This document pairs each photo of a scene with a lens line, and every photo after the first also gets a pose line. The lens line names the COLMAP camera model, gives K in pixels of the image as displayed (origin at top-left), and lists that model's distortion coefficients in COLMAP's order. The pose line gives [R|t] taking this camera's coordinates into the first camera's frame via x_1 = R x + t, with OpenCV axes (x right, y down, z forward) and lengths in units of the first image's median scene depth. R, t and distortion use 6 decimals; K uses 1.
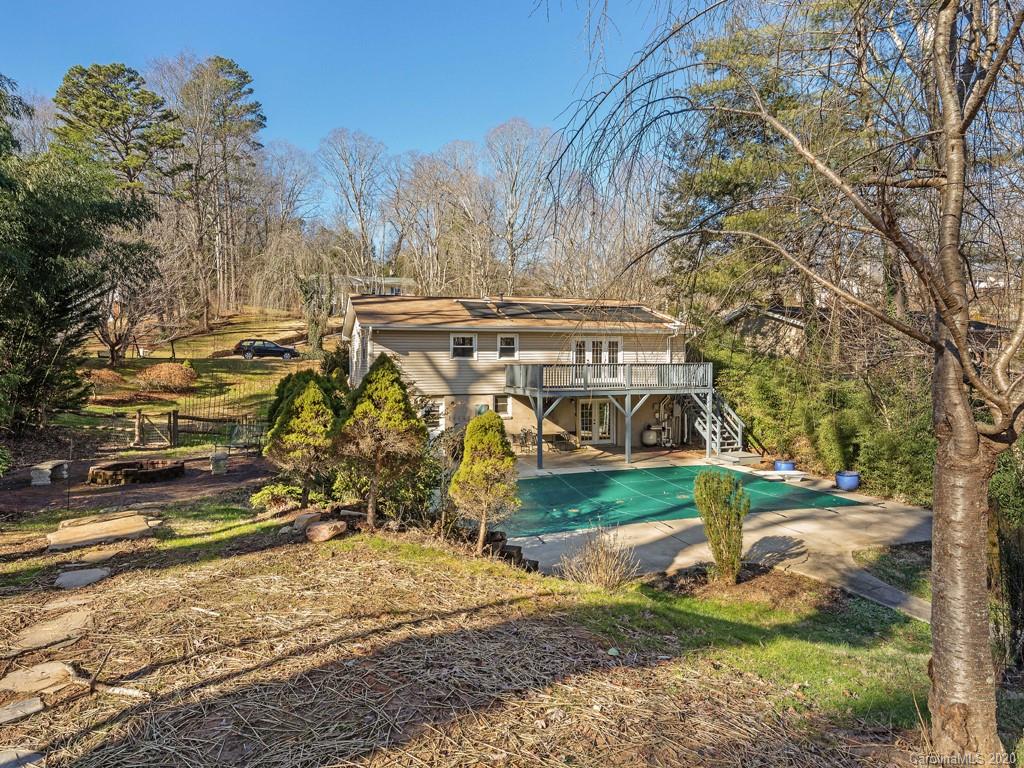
lens RADIAL K [[509.6, 0, 528.9], [0, 509.6, 394.2], [0, 0, 1]] dist [0.002872, -0.001036]
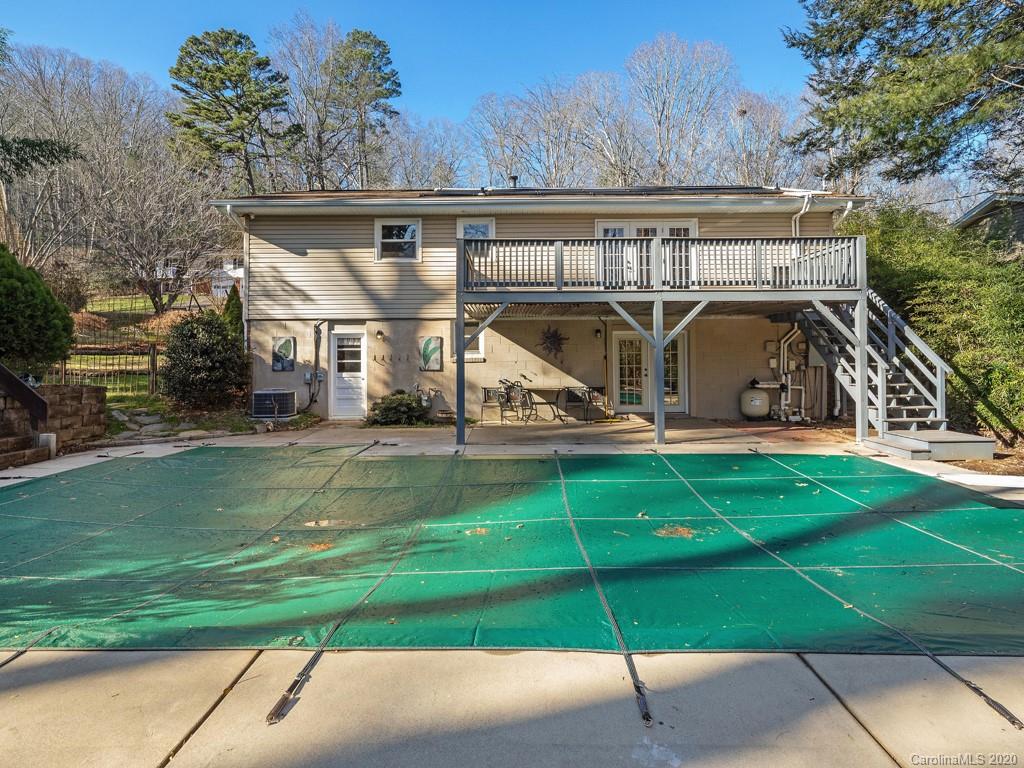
lens RADIAL K [[573.4, 0, 505.3], [0, 573.4, 352.2], [0, 0, 1]] dist [0.003012, 0.000141]
pose [[0.948076, -0.004103, -0.318019, 0.204103], [-0.006963, 0.999409, -0.033655, 0.060827], [0.317969, 0.034122, 0.947487, 0.387651]]
